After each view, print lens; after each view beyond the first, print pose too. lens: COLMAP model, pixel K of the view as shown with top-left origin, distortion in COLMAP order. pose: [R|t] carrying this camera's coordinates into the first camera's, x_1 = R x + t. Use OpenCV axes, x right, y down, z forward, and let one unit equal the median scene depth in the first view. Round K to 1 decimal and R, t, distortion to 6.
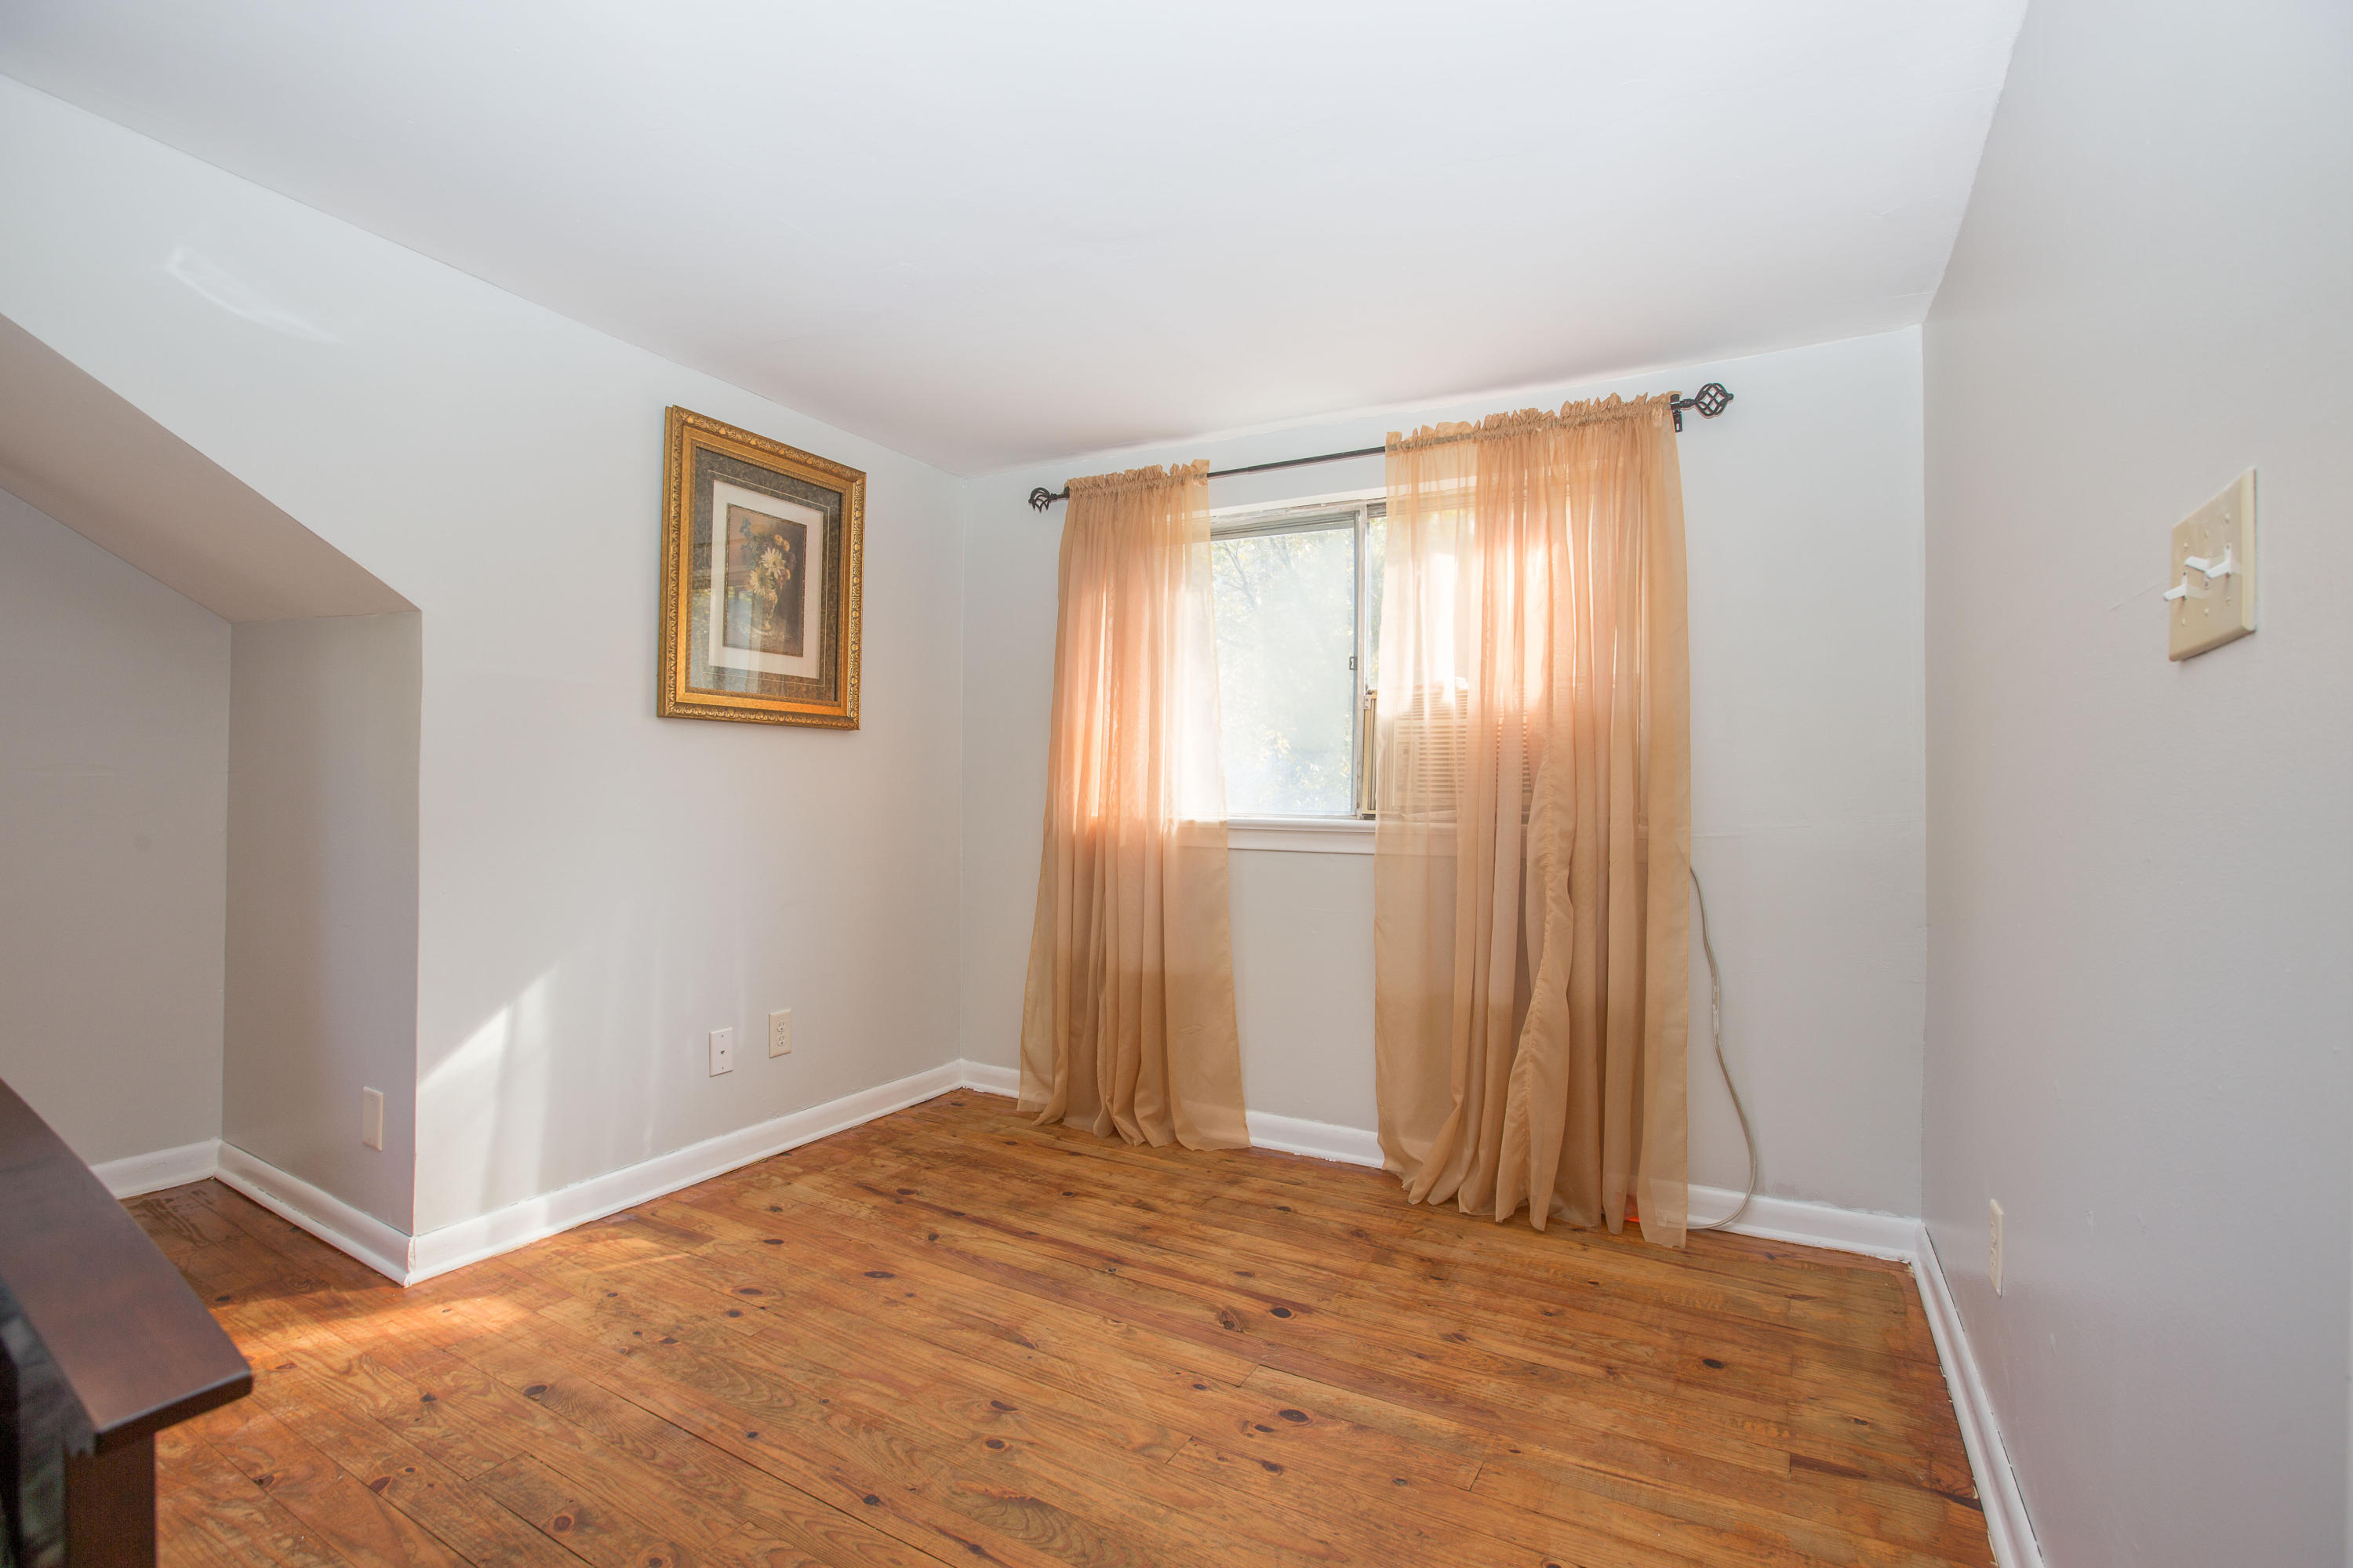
lens RADIAL K [[1079.1, 0, 1156.6], [0, 1079.1, 781.2], [0, 0, 1]] dist [-0.039398, 0.011188]
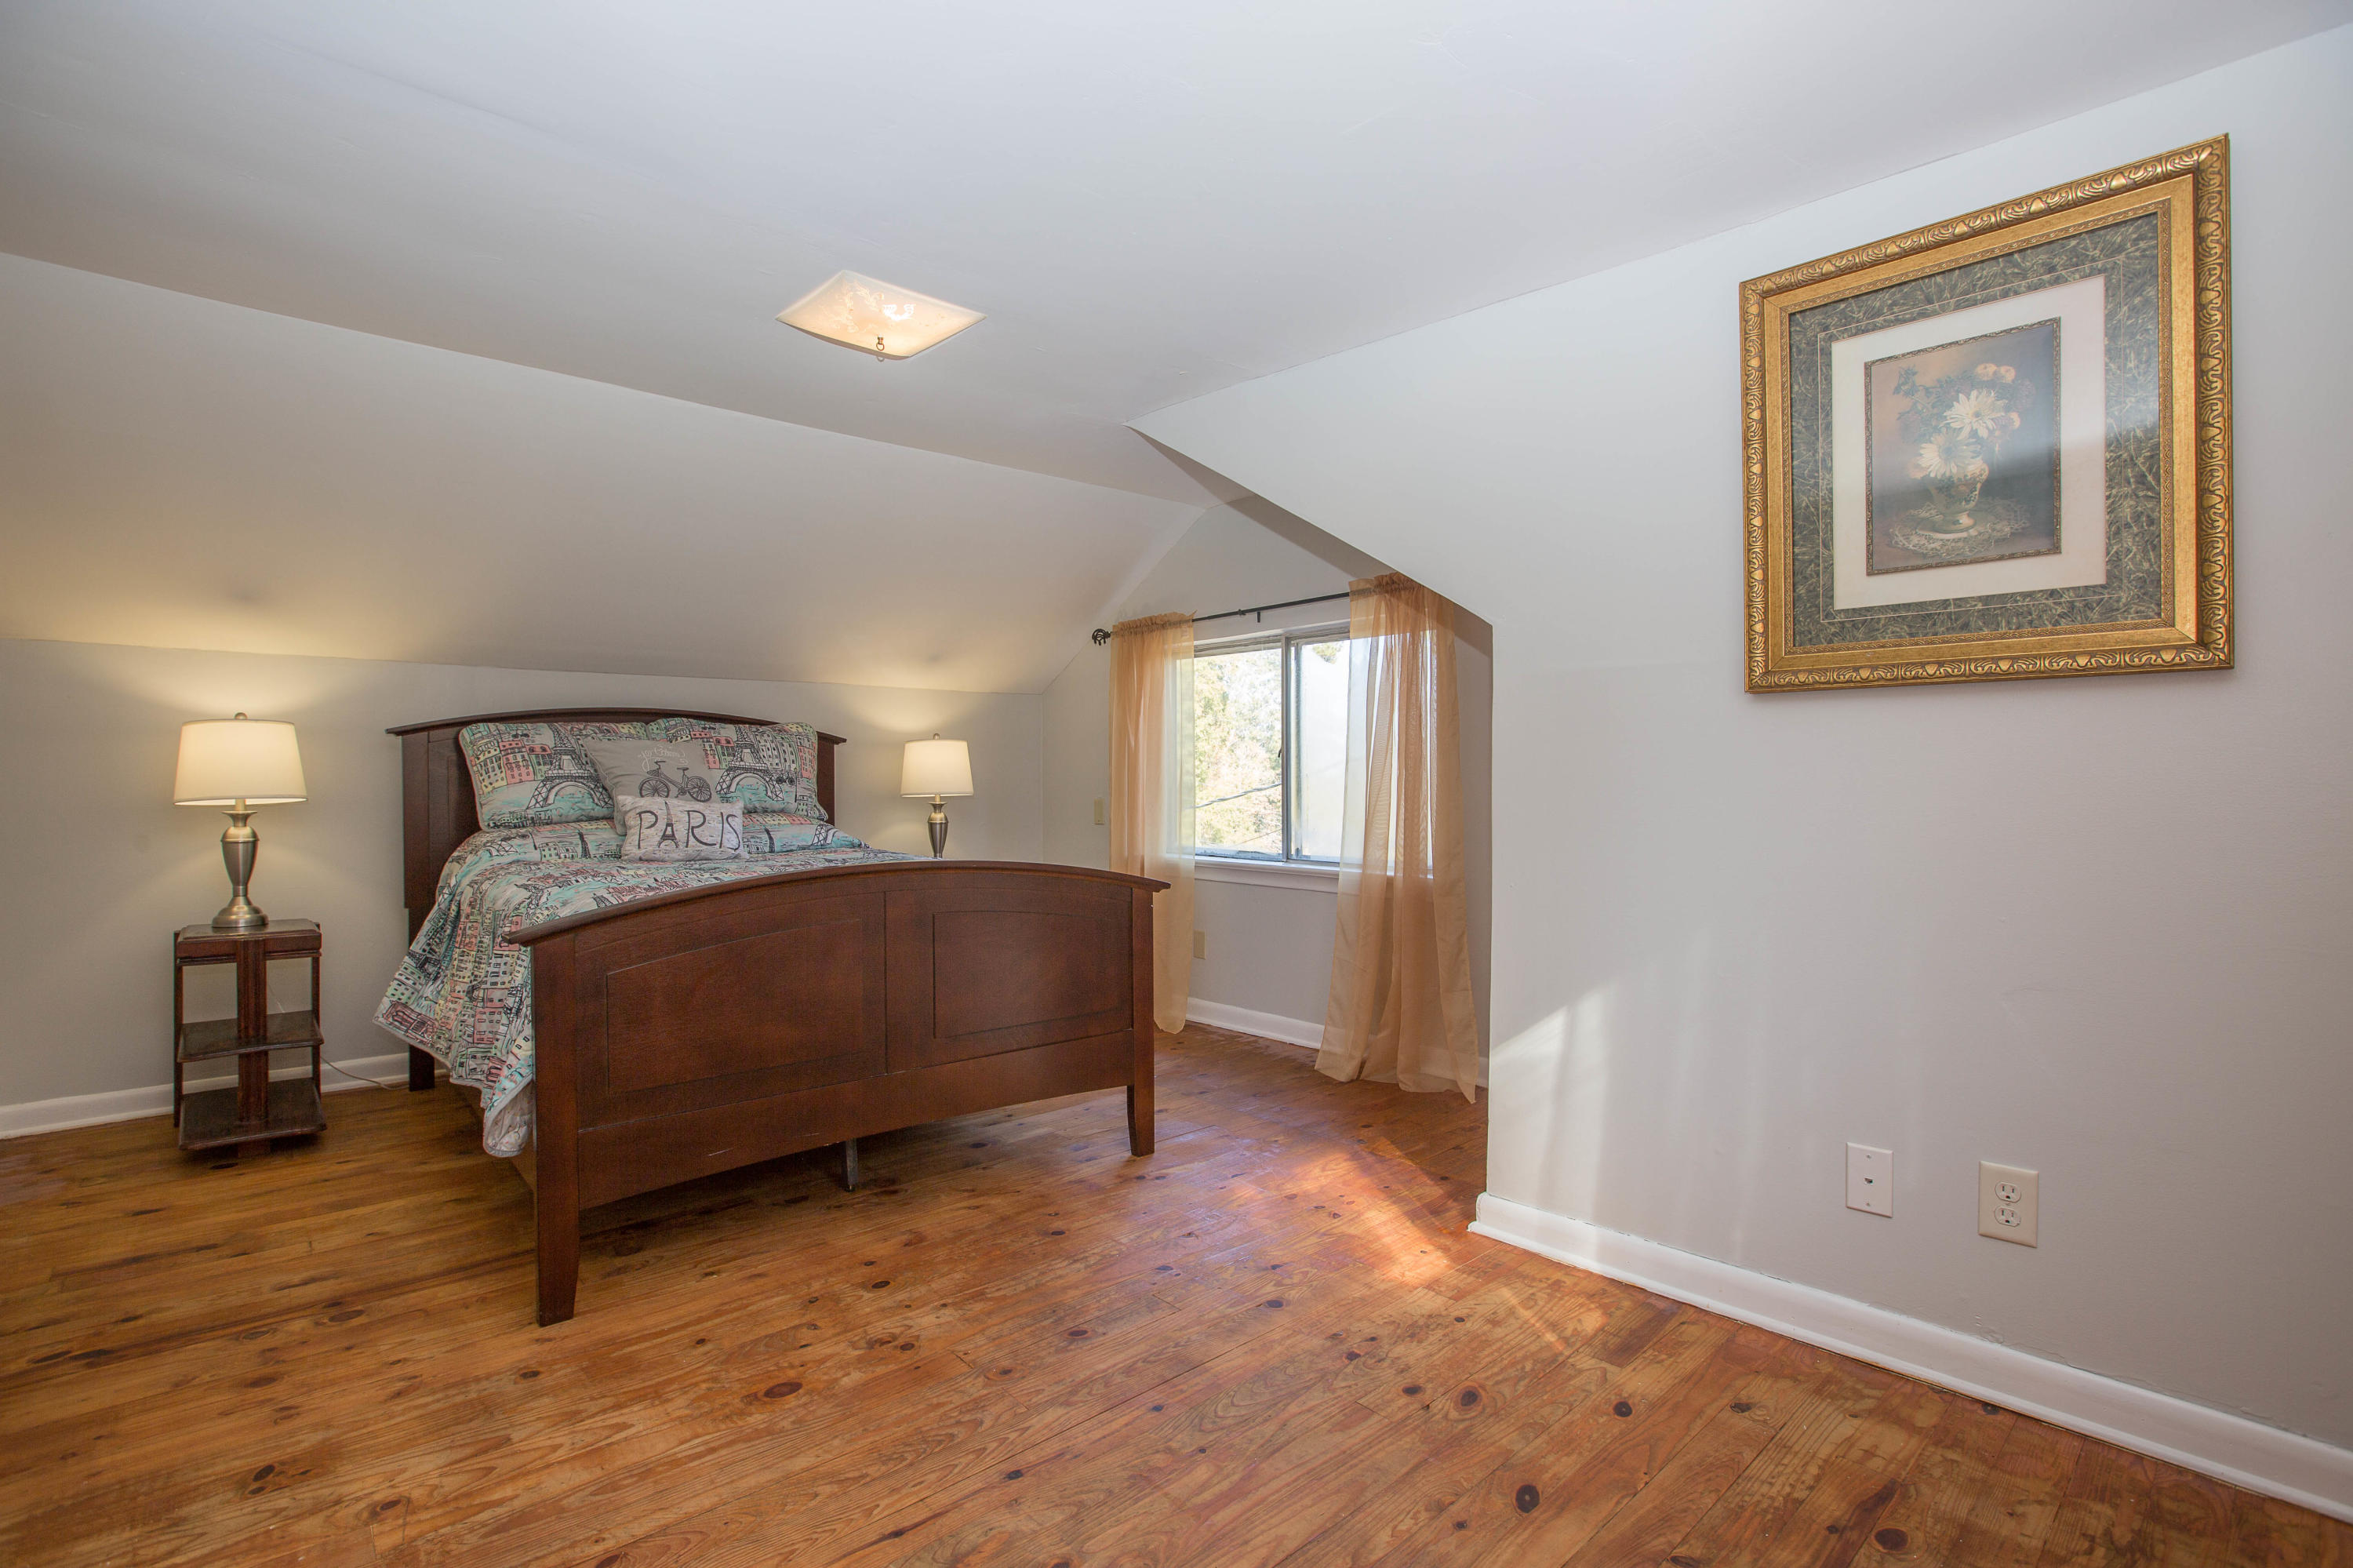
lens RADIAL K [[1079.1, 0, 1156.6], [0, 1079.1, 781.2], [0, 0, 1]] dist [-0.039398, 0.011188]
pose [[-0.303020, -0.012744, -0.952899, 0.424731], [0.002173, 0.999899, -0.014064, 0.013047], [0.952982, -0.006333, -0.302962, 0.905612]]
